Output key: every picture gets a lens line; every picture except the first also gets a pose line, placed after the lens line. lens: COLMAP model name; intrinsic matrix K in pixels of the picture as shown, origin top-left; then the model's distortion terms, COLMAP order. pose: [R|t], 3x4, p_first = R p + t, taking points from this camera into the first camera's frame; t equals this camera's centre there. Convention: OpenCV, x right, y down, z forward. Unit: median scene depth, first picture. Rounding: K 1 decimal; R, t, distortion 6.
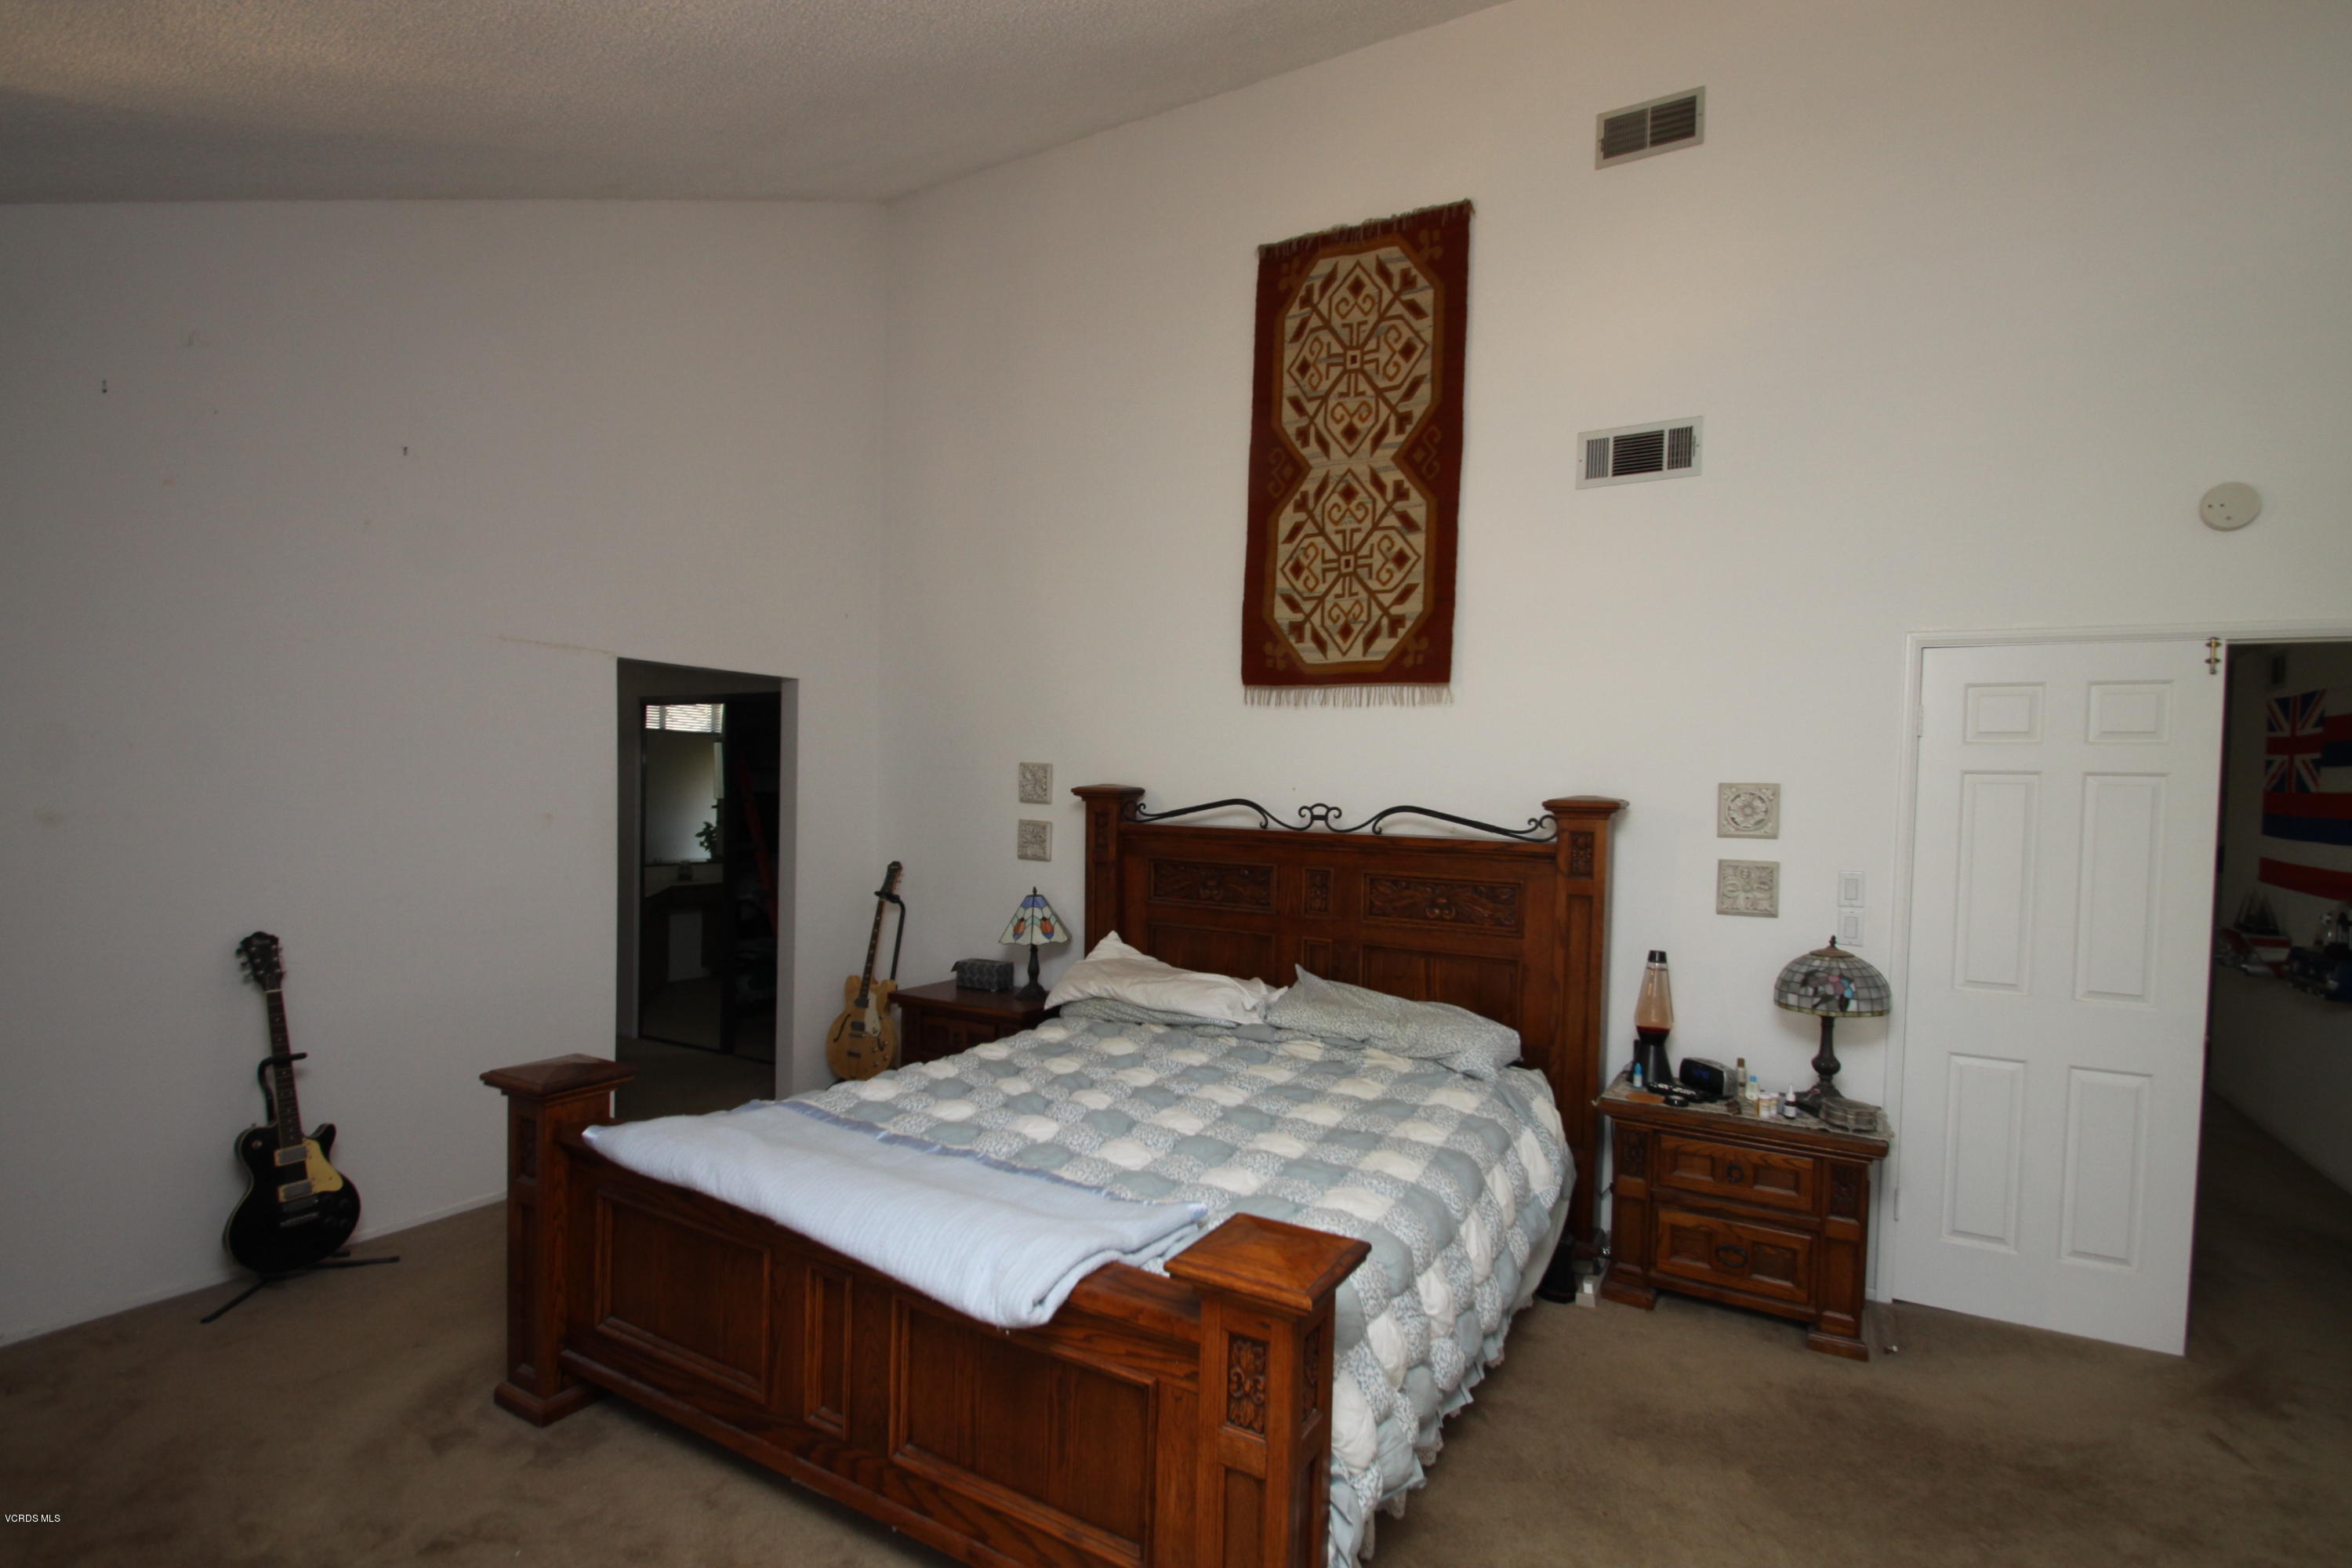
lens RADIAL K [[1094.5, 0, 1193.7], [0, 1094.5, 789.9], [0, 0, 1]] dist [0.010042, -0.015262]
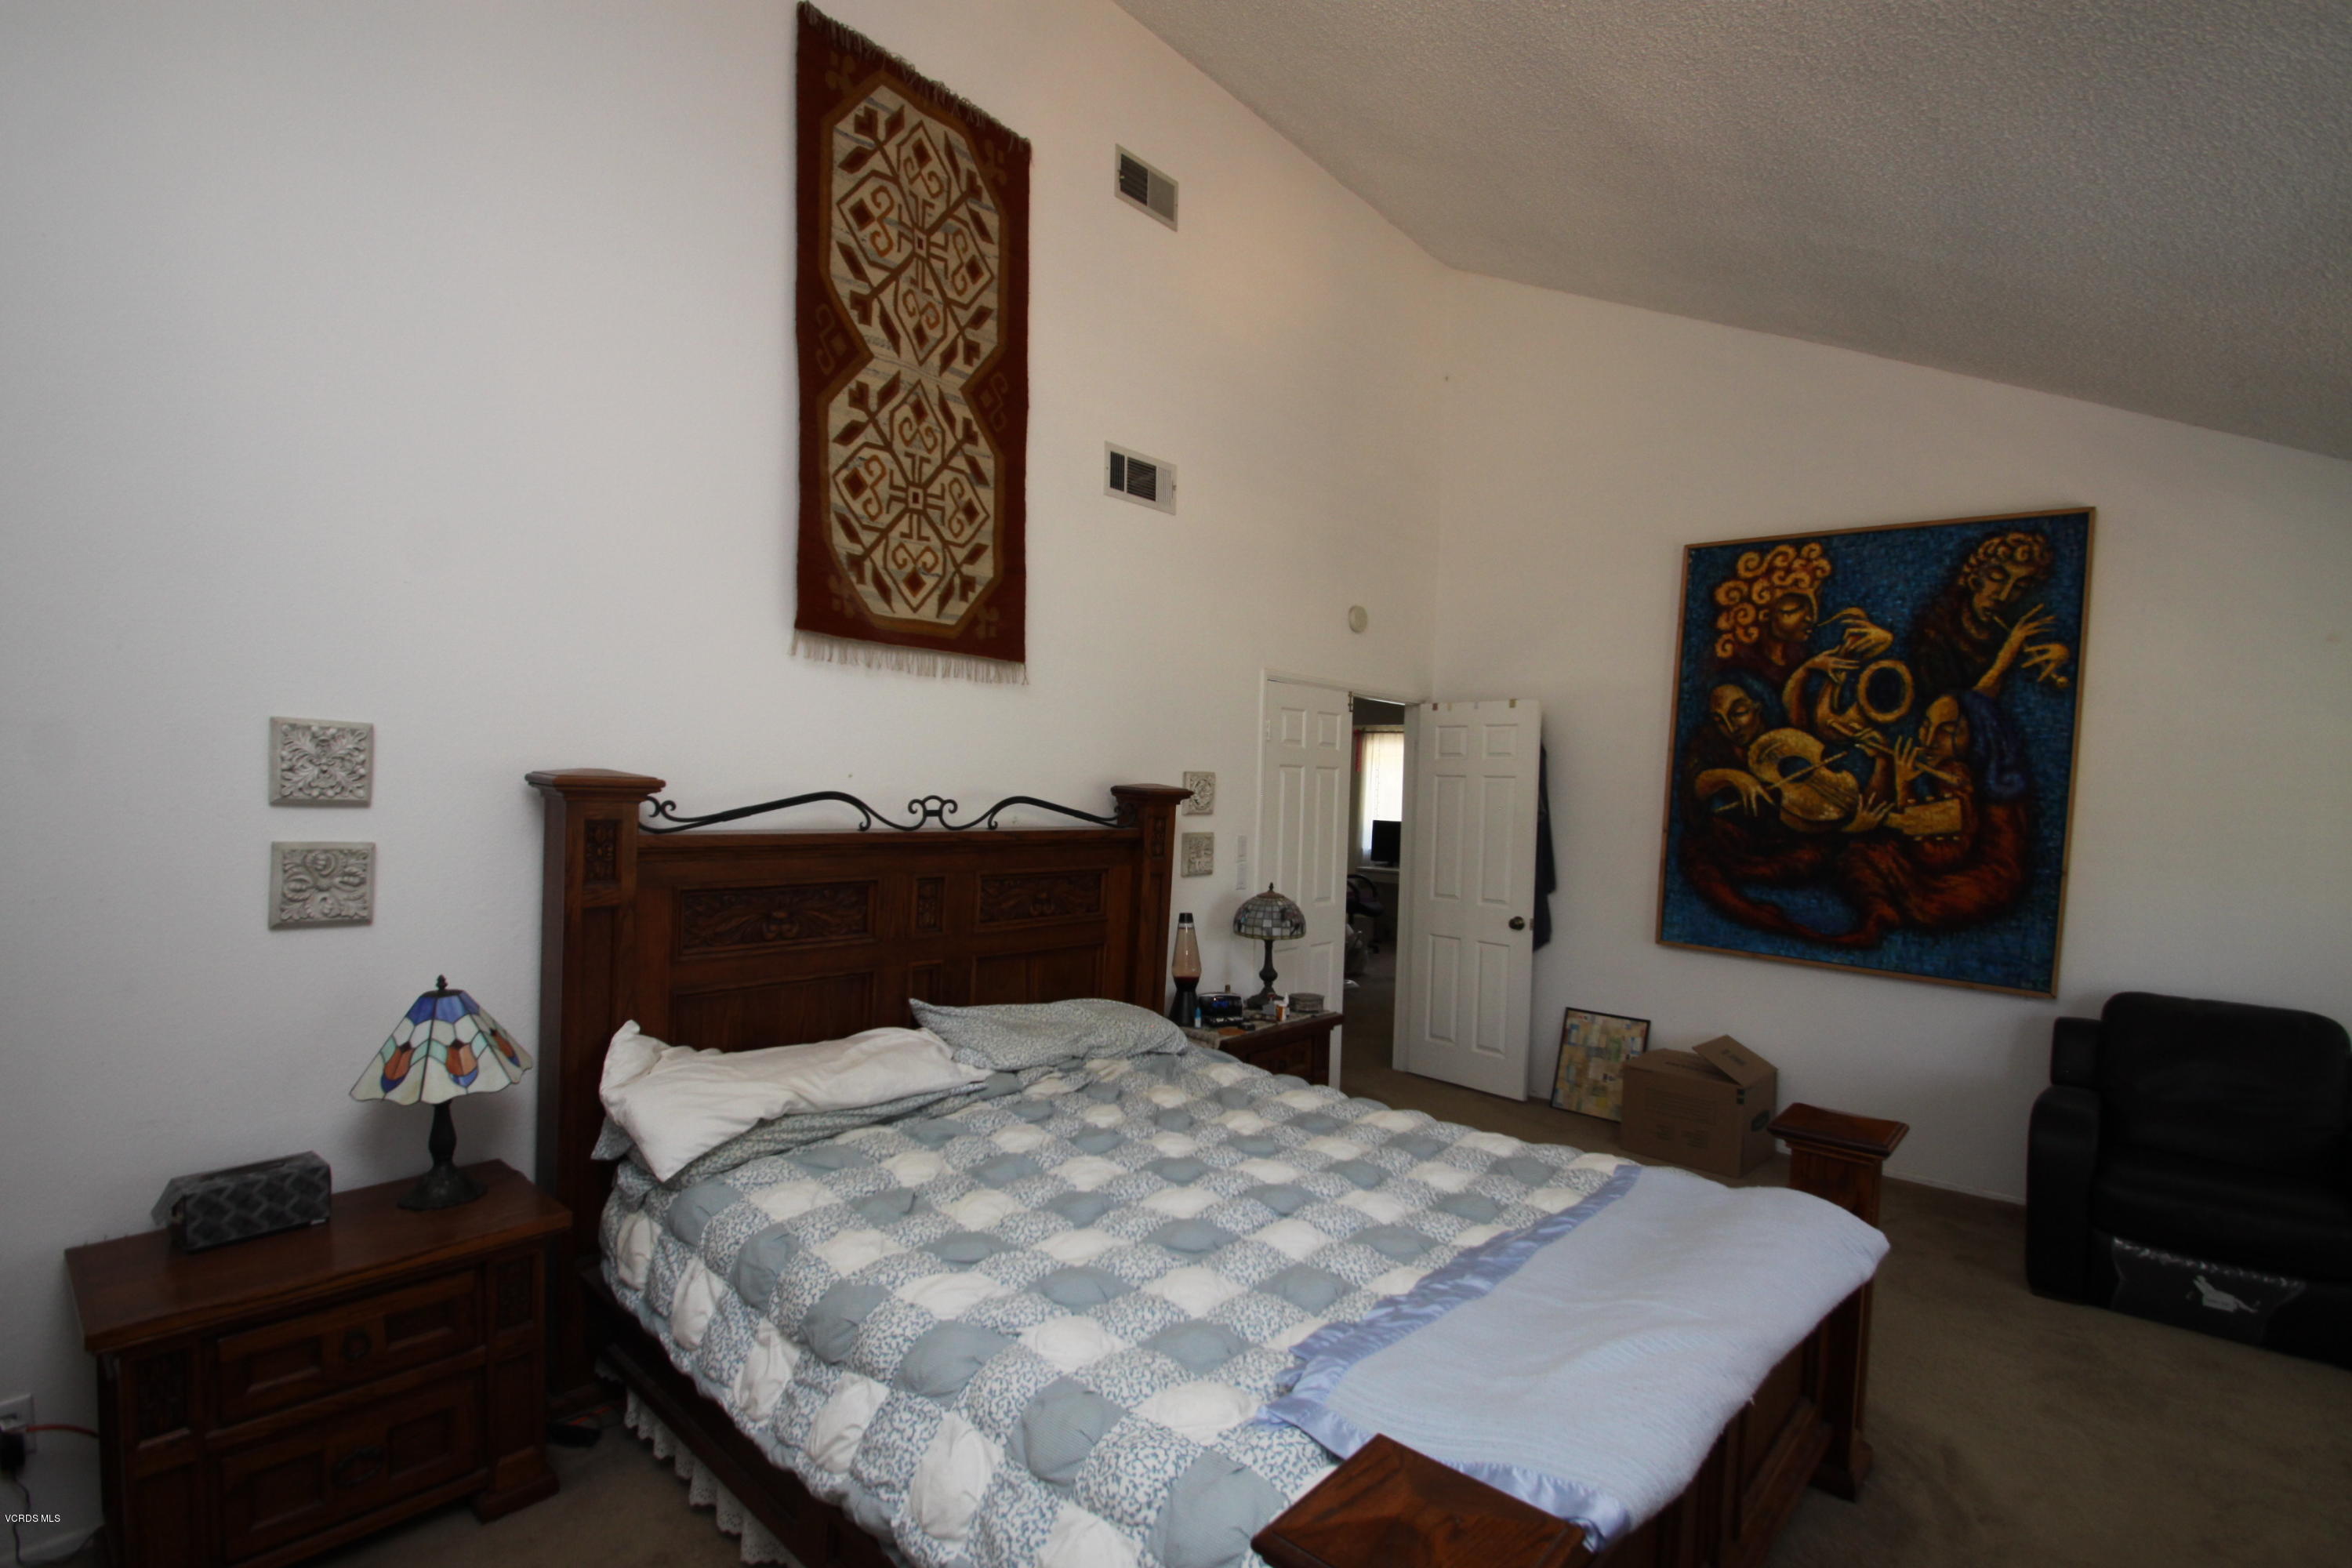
lens RADIAL K [[1094.5, 0, 1189.5], [0, 1094.5, 796.1], [0, 0, 1]] dist [0.010042, -0.015262]
pose [[0.199814, -0.035079, 0.979206, -0.635744], [-0.026857, 0.998787, 0.041261, -0.025680], [-0.979466, -0.034543, 0.198629, 0.648035]]
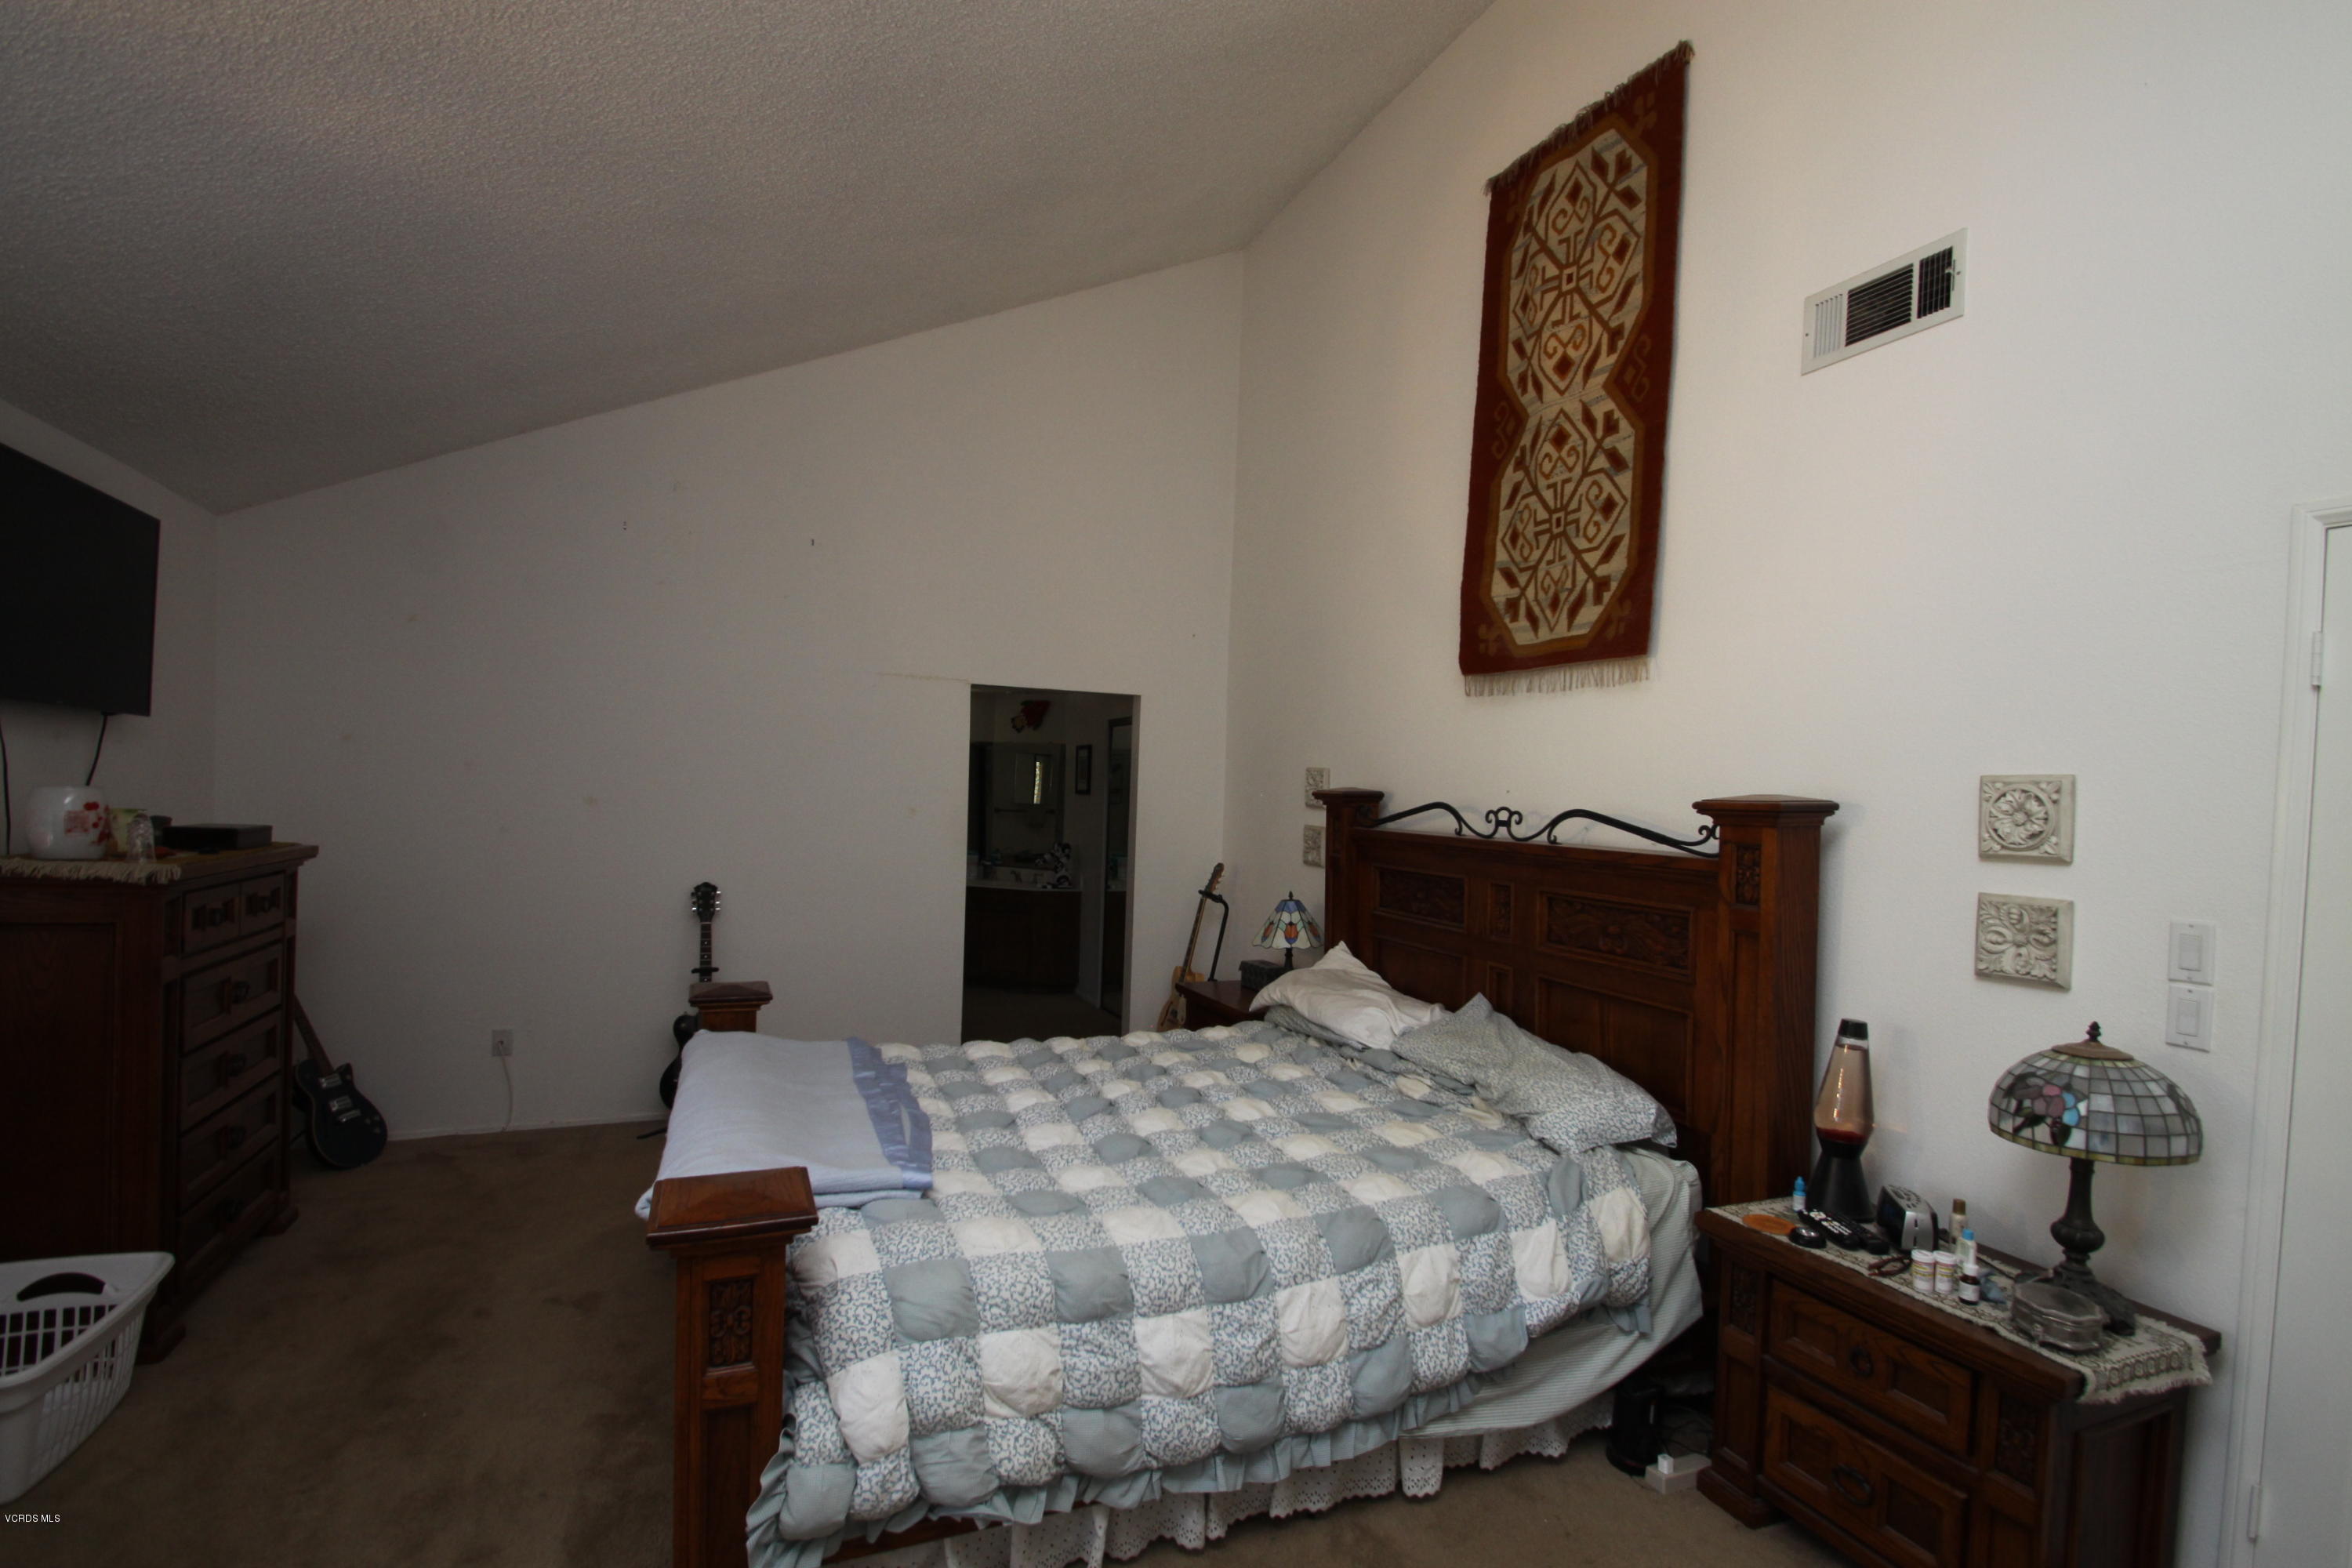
lens RADIAL K [[1094.5, 0, 1190.9], [0, 1094.5, 789.8], [0, 0, 1]] dist [0.010042, -0.015262]
pose [[0.798894, 0.001411, -0.601470, 0.430378], [-0.015891, 0.999698, -0.018761, 0.018652], [0.601262, 0.024546, 0.798675, 0.170460]]
